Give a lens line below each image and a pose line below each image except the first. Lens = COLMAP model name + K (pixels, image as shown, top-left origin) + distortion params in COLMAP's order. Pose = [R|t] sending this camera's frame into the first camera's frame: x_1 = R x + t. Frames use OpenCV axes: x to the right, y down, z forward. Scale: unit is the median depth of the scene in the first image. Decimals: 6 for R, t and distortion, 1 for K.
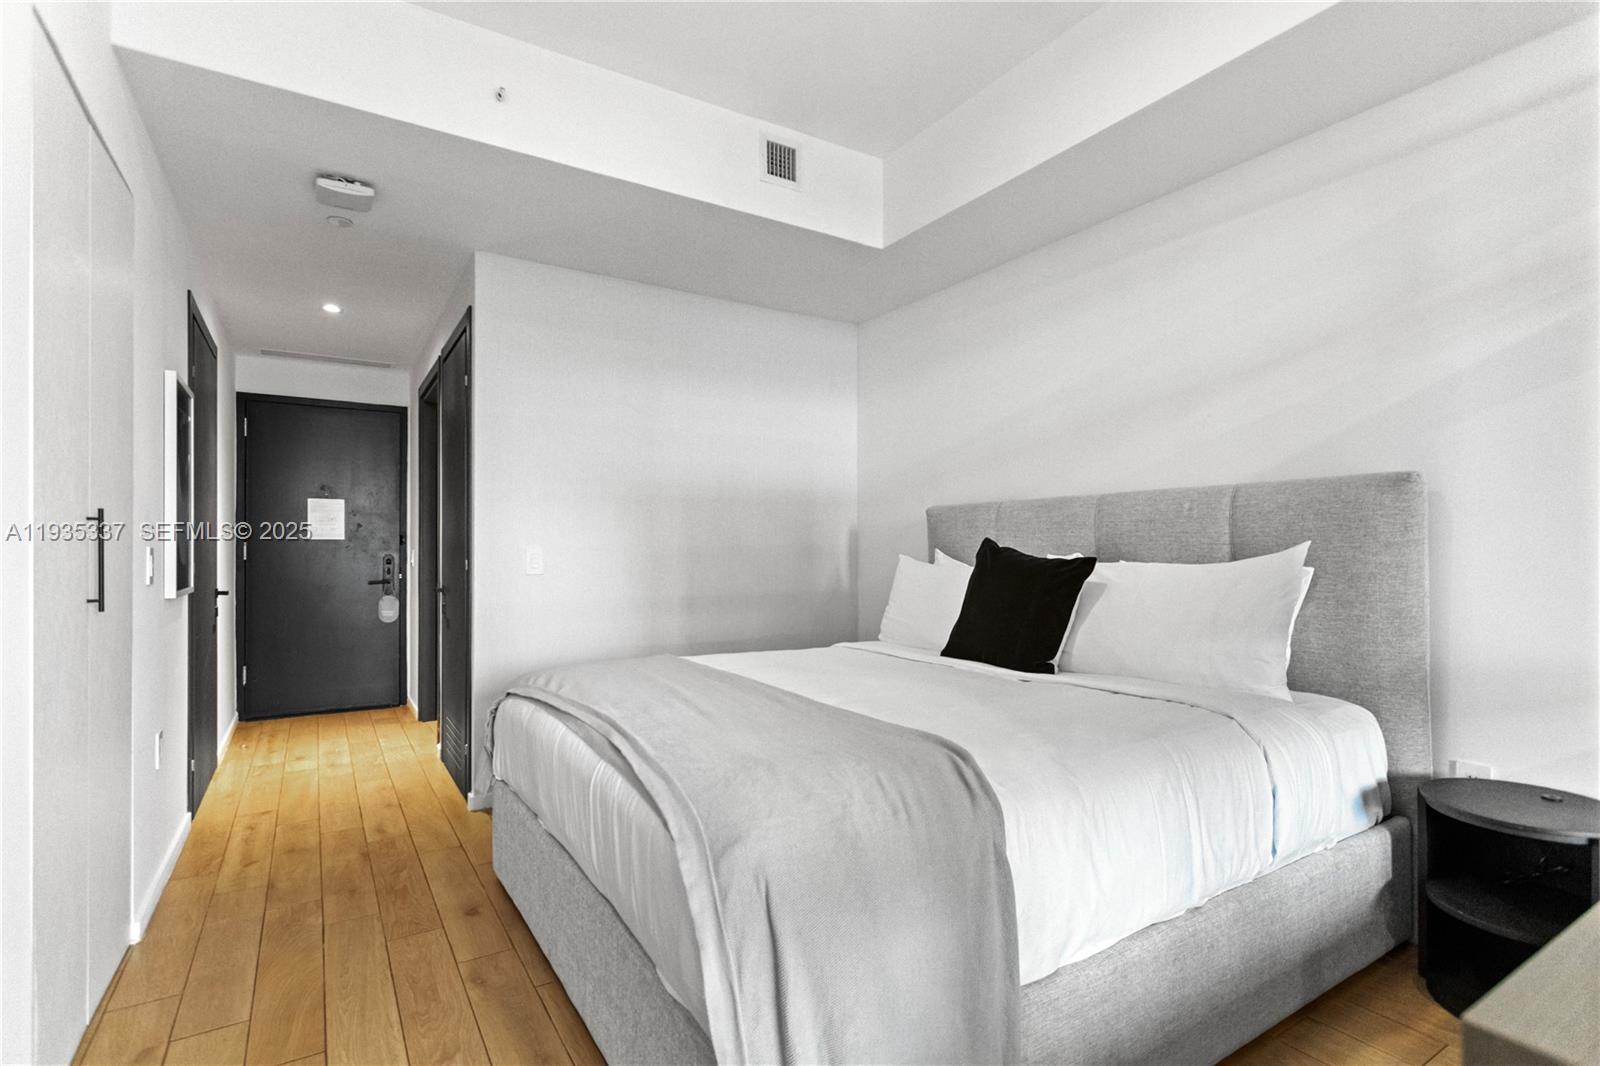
lens RADIAL K [[764.3, 0, 792.8], [0, 764.3, 545.4], [0, 0, 1]] dist [0.003426, -0.000542]
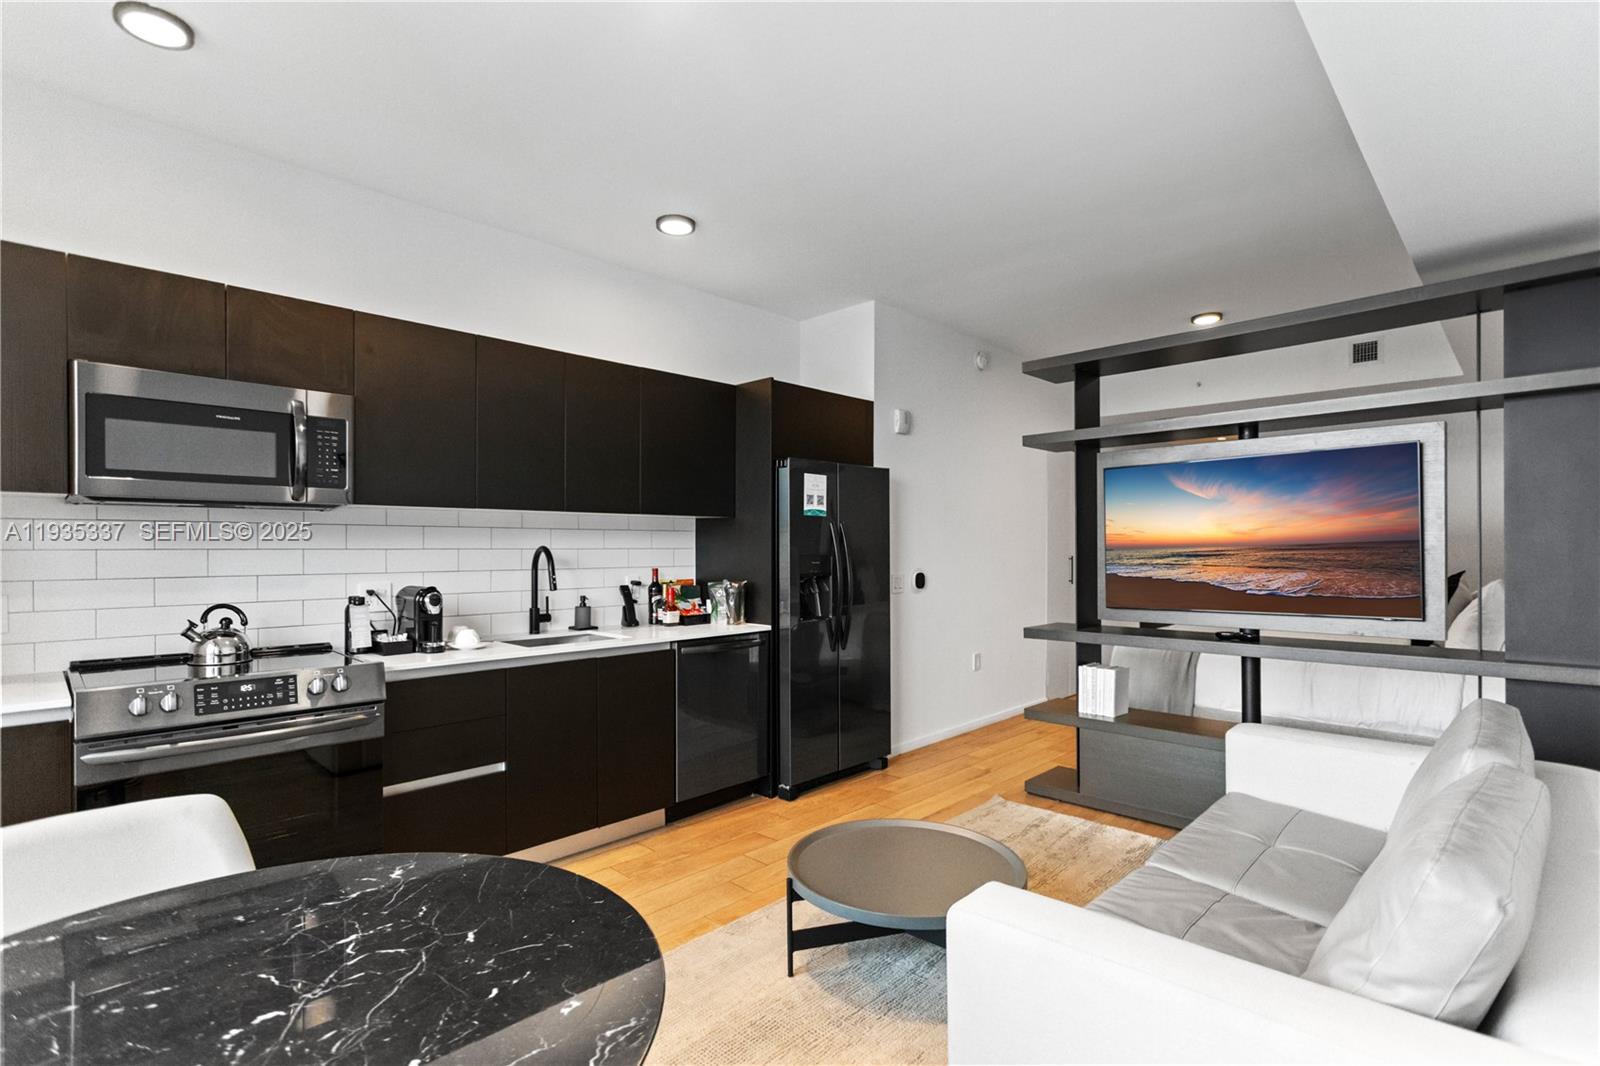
lens RADIAL K [[764.3, 0, 802.3], [0, 764.3, 545.1], [0, 0, 1]] dist [0.003426, -0.000542]
pose [[0.239817, 0.007595, -0.970789, 0.808813], [0.001148, 0.999966, 0.008107, -0.044283], [0.970818, -0.003058, 0.239800, -0.393278]]
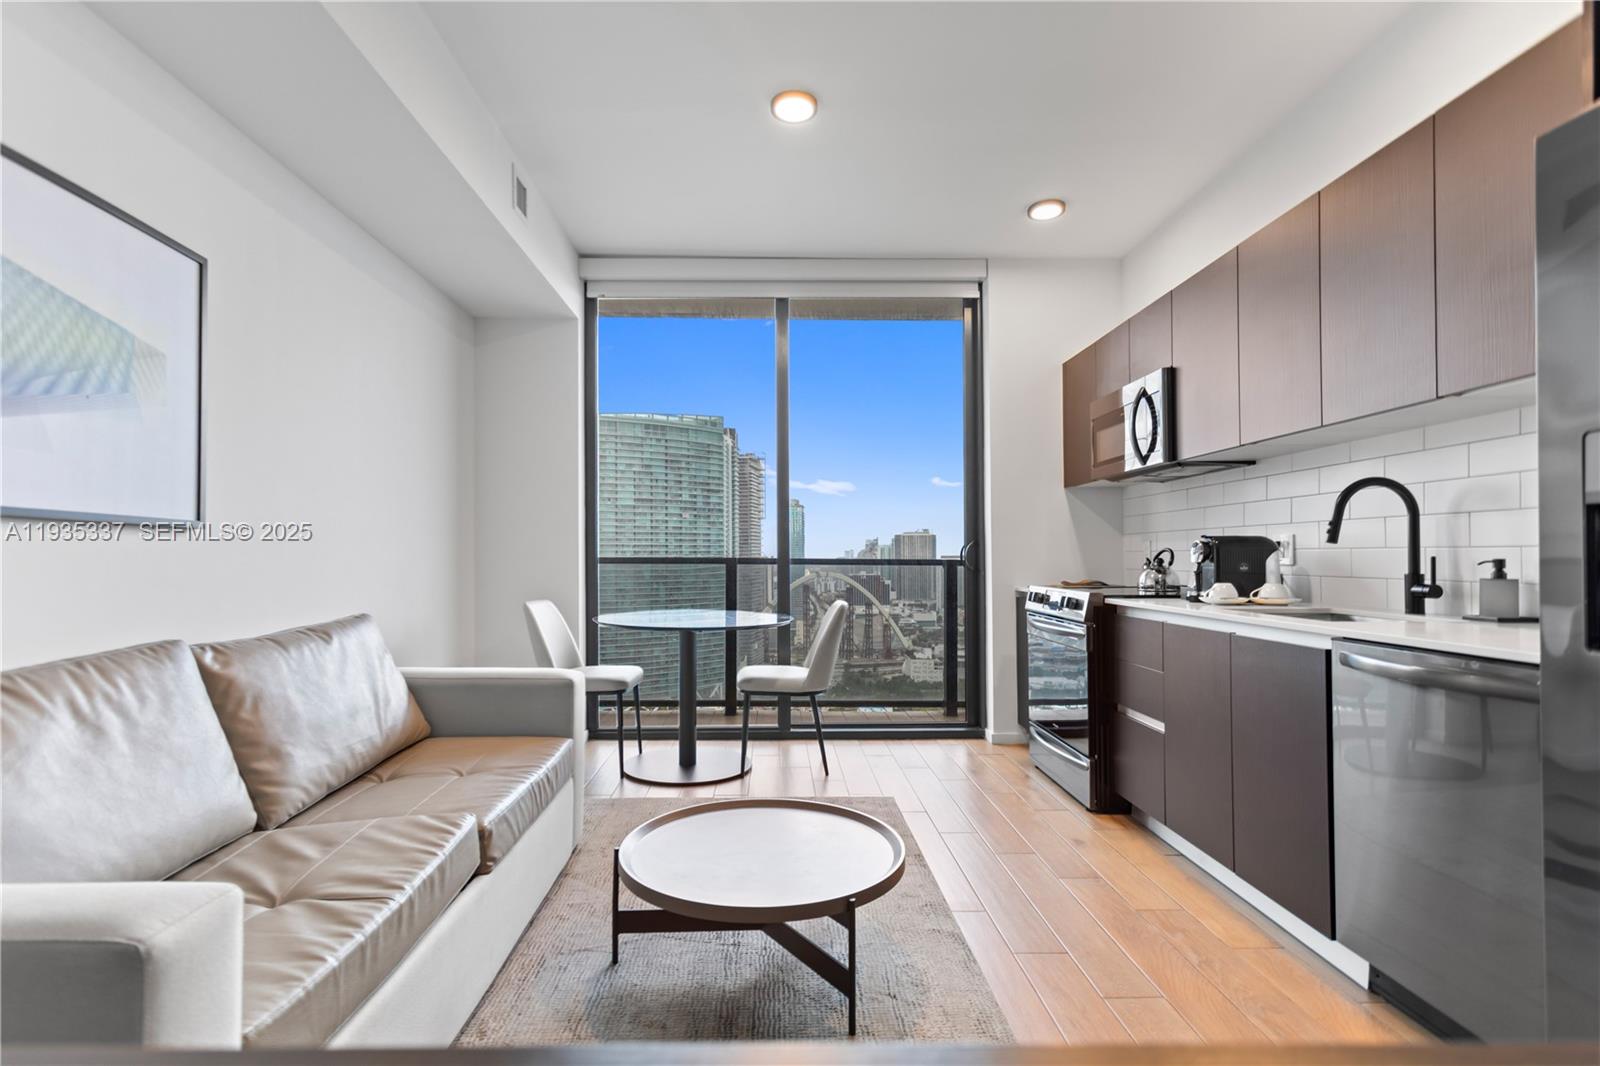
lens RADIAL K [[764.3, 0, 790.3], [0, 764.3, 543.8], [0, 0, 1]] dist [0.003426, -0.000542]
pose [[-0.860647, 0.016918, 0.508921, 0.148369], [0.004906, 0.999677, -0.024936, 0.011078], [-0.509179, -0.018964, -0.860452, 0.114658]]
